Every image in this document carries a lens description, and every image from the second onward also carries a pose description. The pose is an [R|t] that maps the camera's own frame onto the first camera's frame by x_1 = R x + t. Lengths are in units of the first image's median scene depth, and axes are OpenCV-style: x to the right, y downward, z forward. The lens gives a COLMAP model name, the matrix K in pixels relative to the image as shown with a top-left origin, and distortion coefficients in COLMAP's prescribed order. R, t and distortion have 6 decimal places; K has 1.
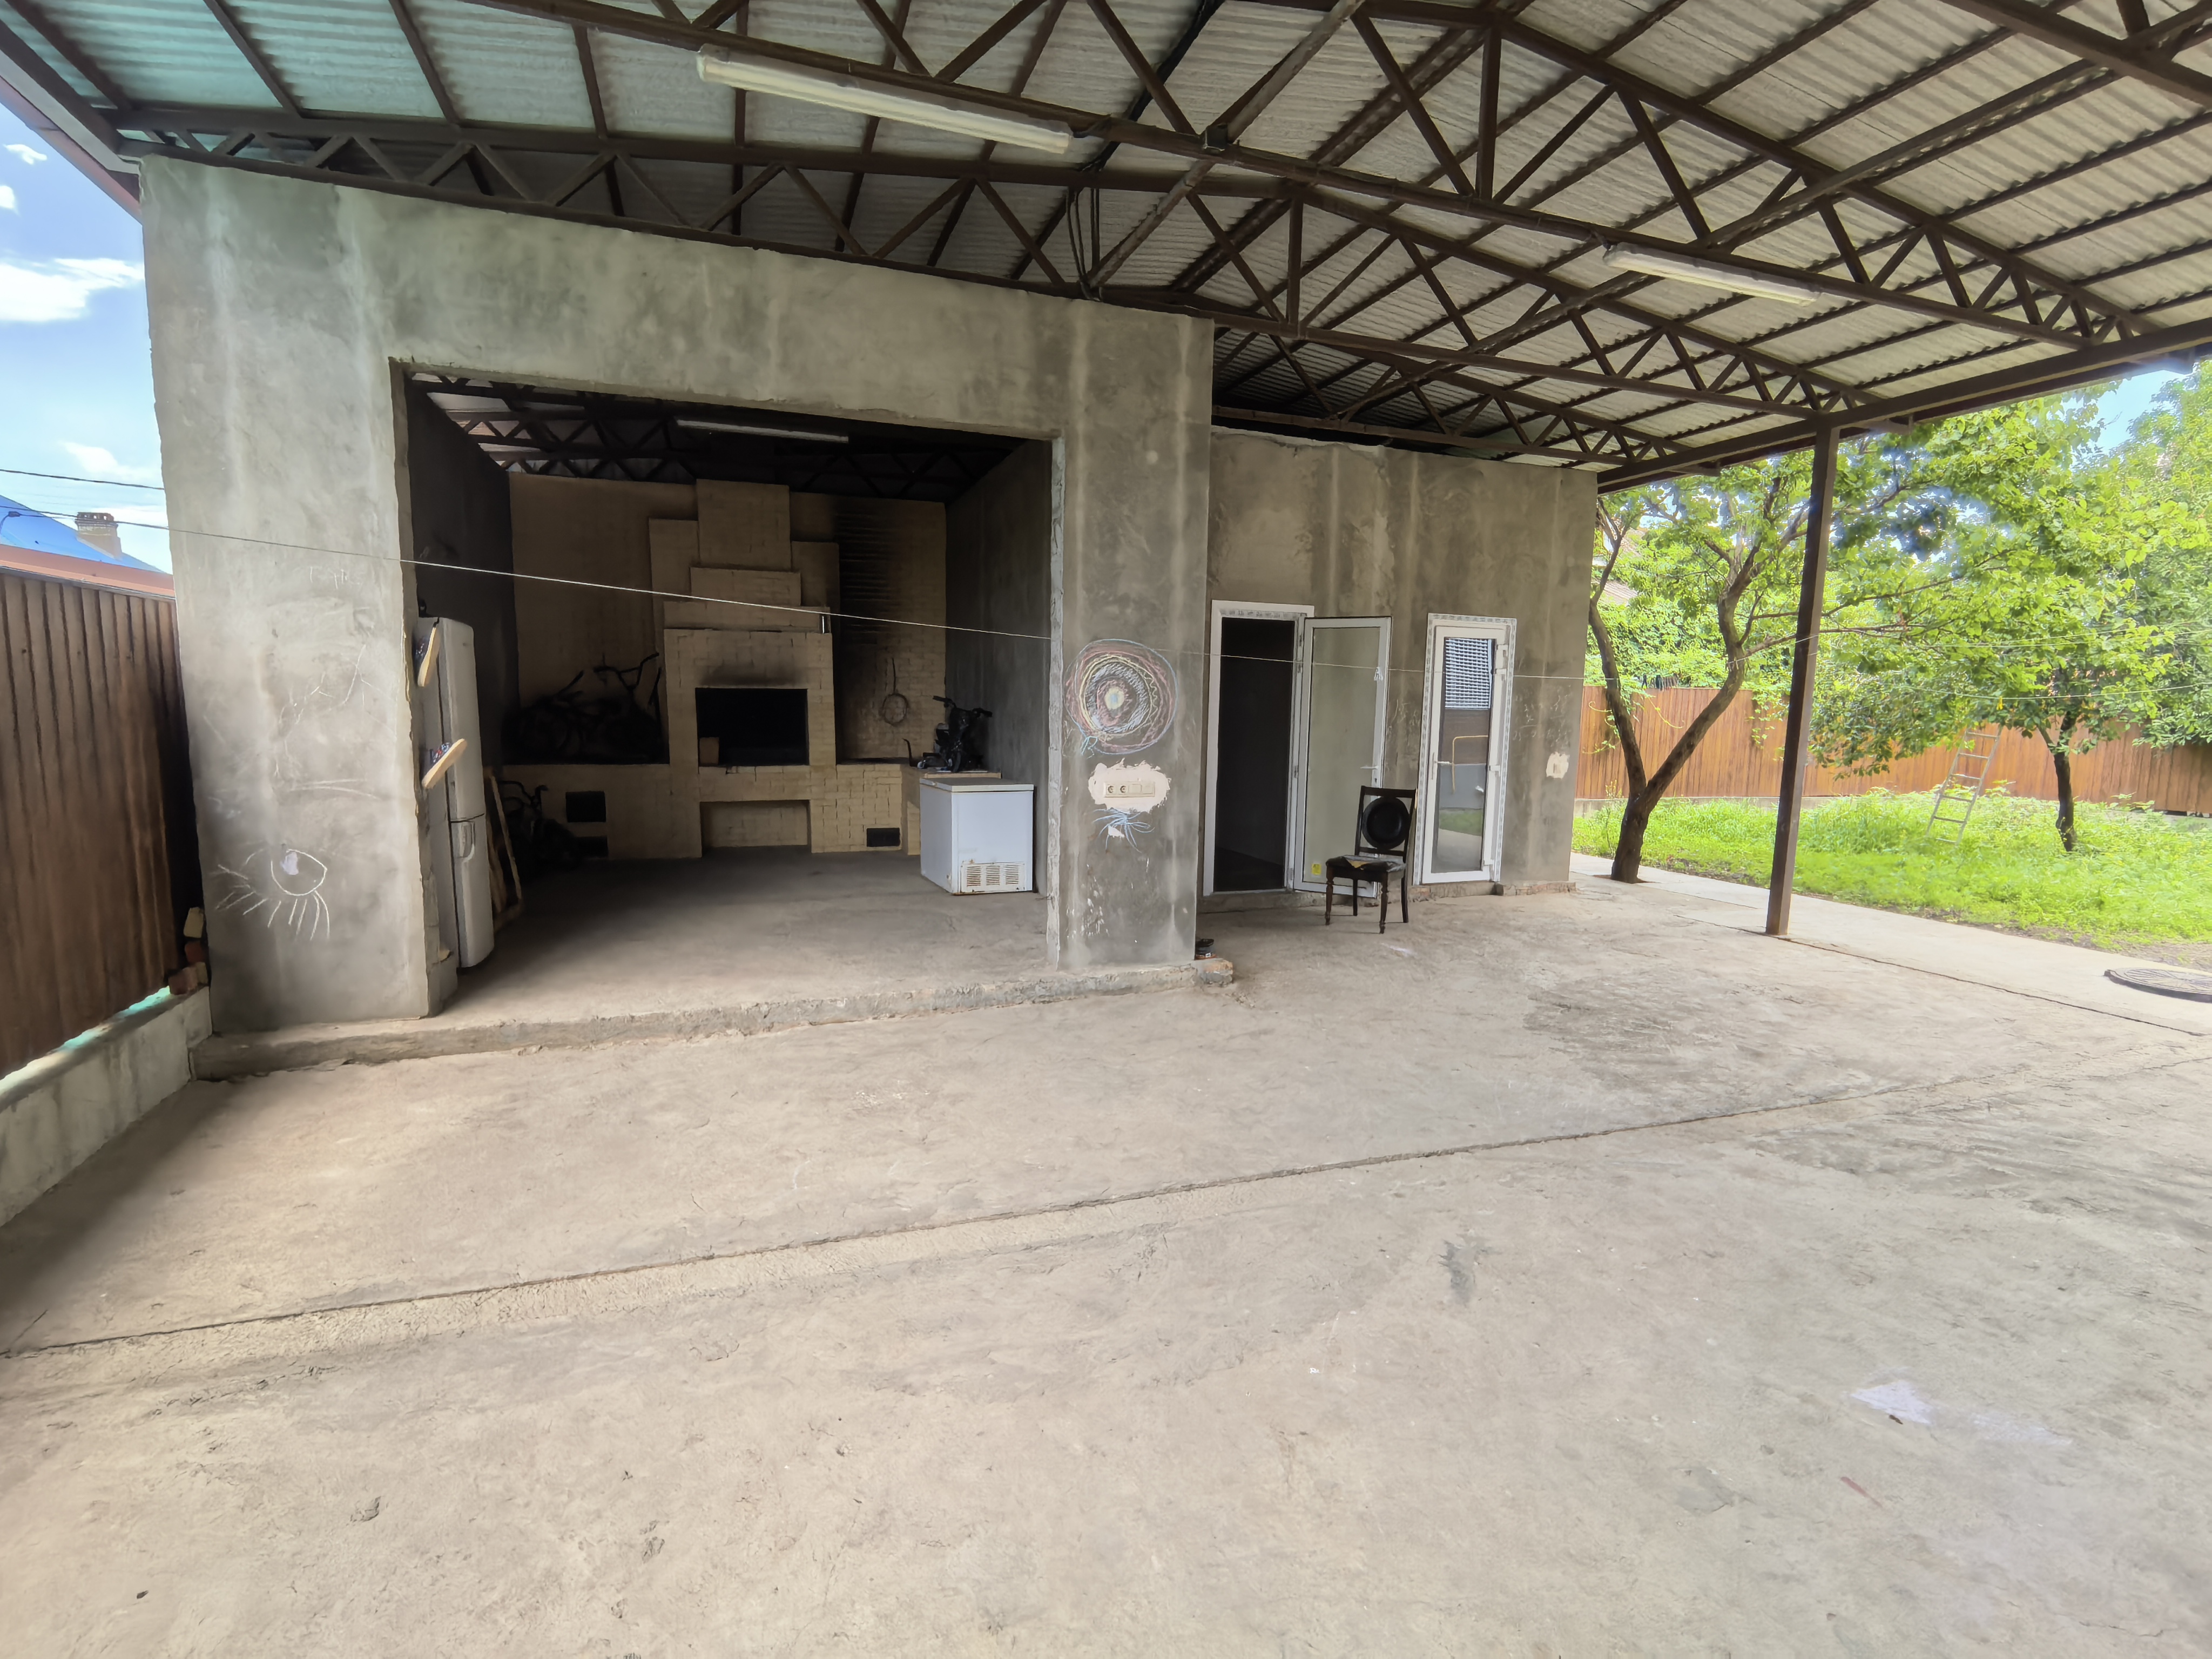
lens RADIAL K [[1056.2, 0, 1105.9], [0, 1056.2, 837.1], [0, 0, 1]] dist [-0.006808, -0.002449]
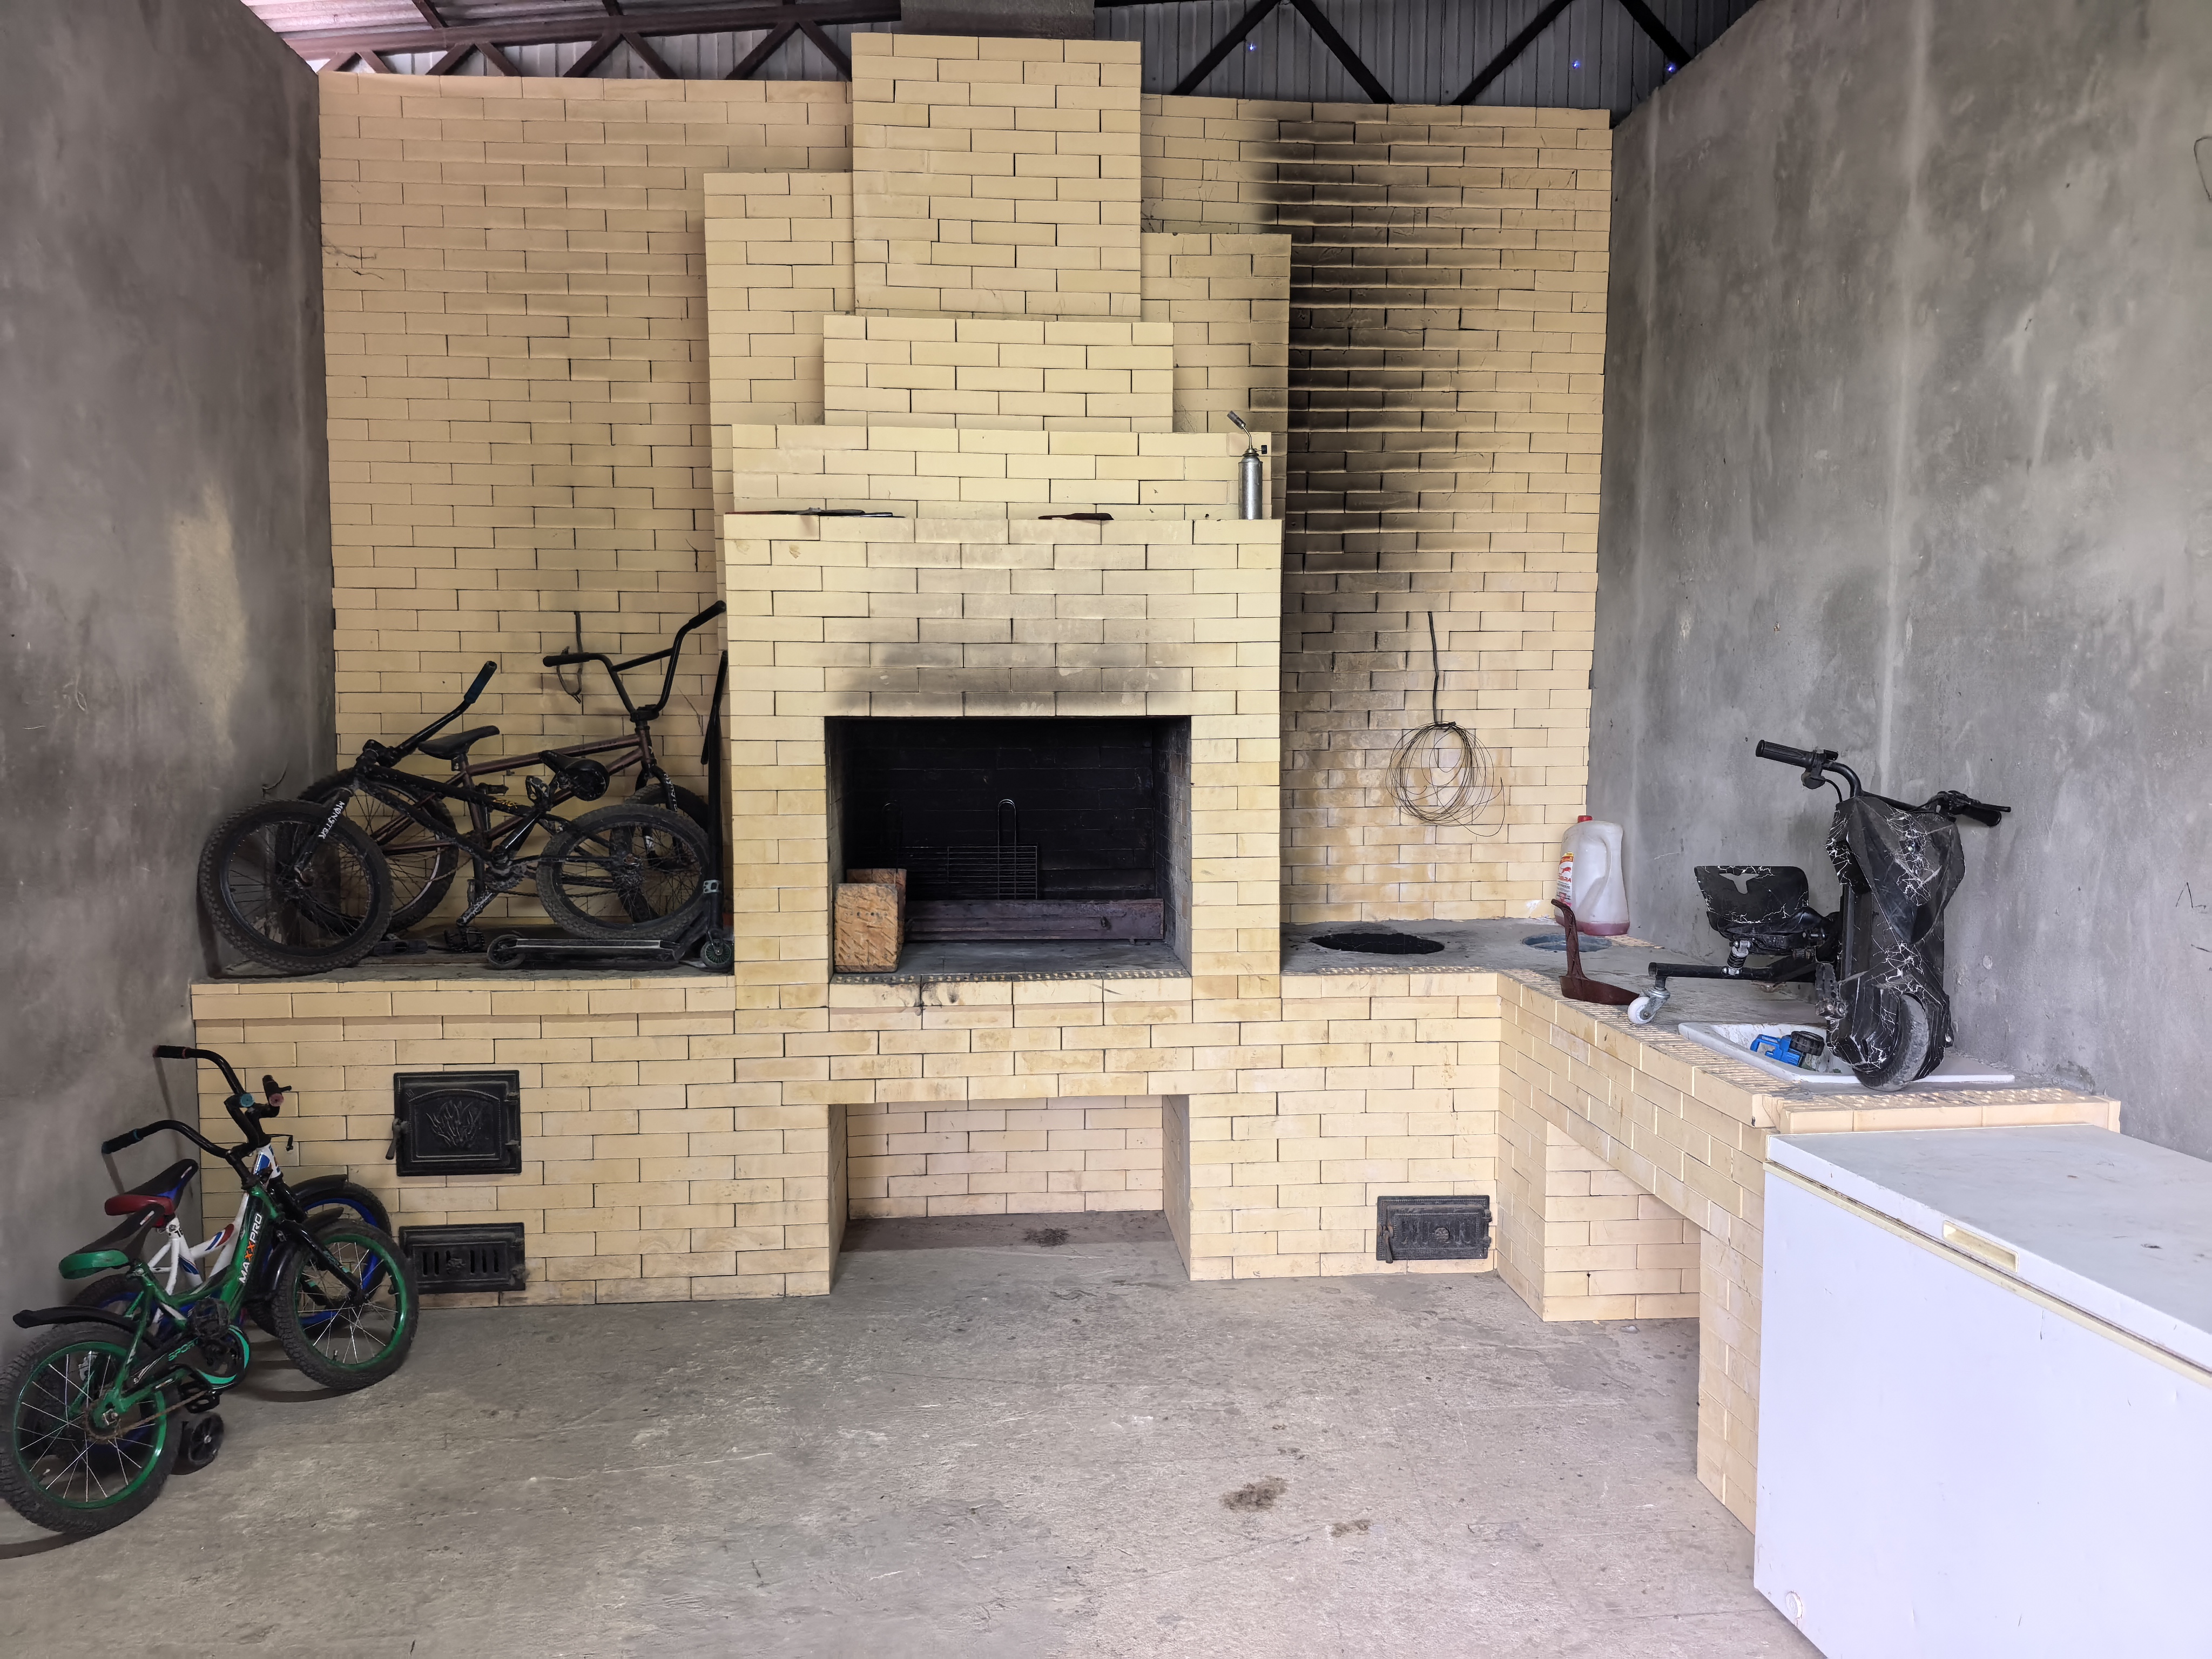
lens RADIAL K [[1557.1, 0, 1106.4], [0, 1557.1, 822.5], [0, 0, 1]] dist [0.010302, 0.001194]
pose [[0.967611, 0.007606, -0.252330, -0.343930], [-0.022917, 0.998066, -0.057792, -0.148330], [0.251402, 0.061703, 0.965914, 1.015887]]
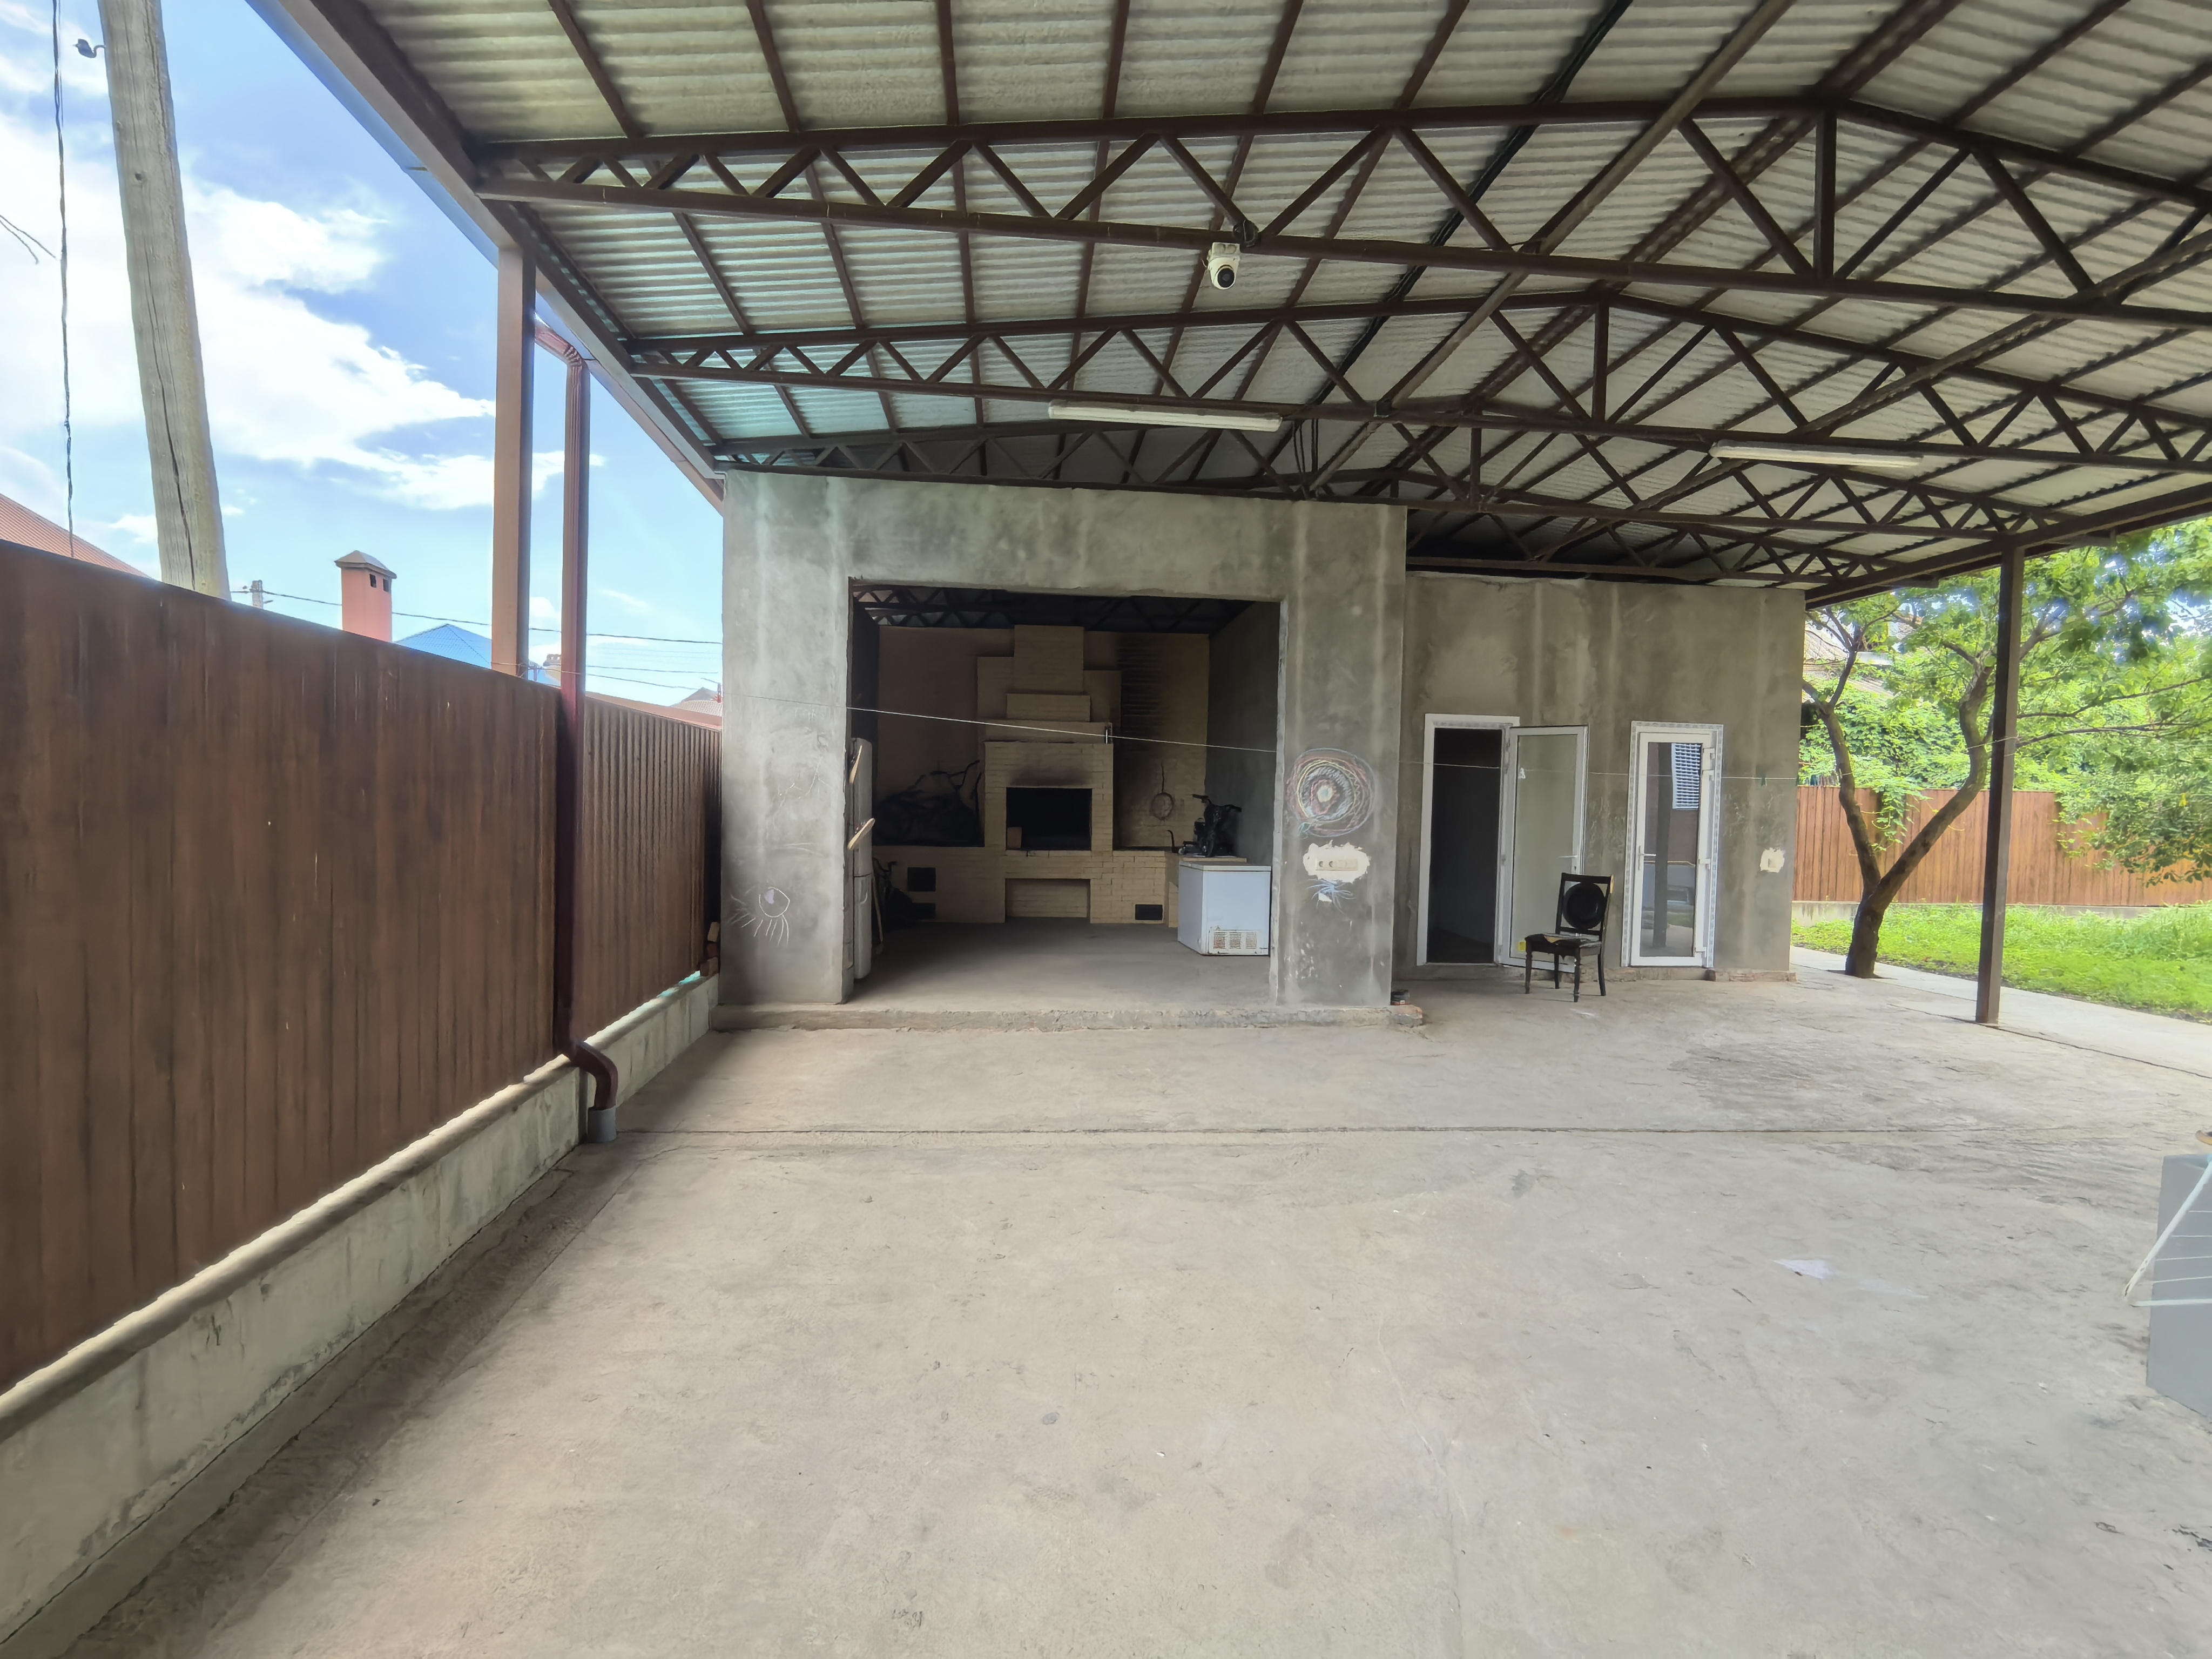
lens RADIAL K [[1056.2, 0, 1107.7], [0, 1056.2, 843.1], [0, 0, 1]] dist [-0.006808, -0.002449]
pose [[0.967929, 0.013618, -0.250854, 0.074722], [-0.036585, 0.995526, -0.087123, 0.050198], [0.248545, 0.093506, 0.964096, -0.298958]]
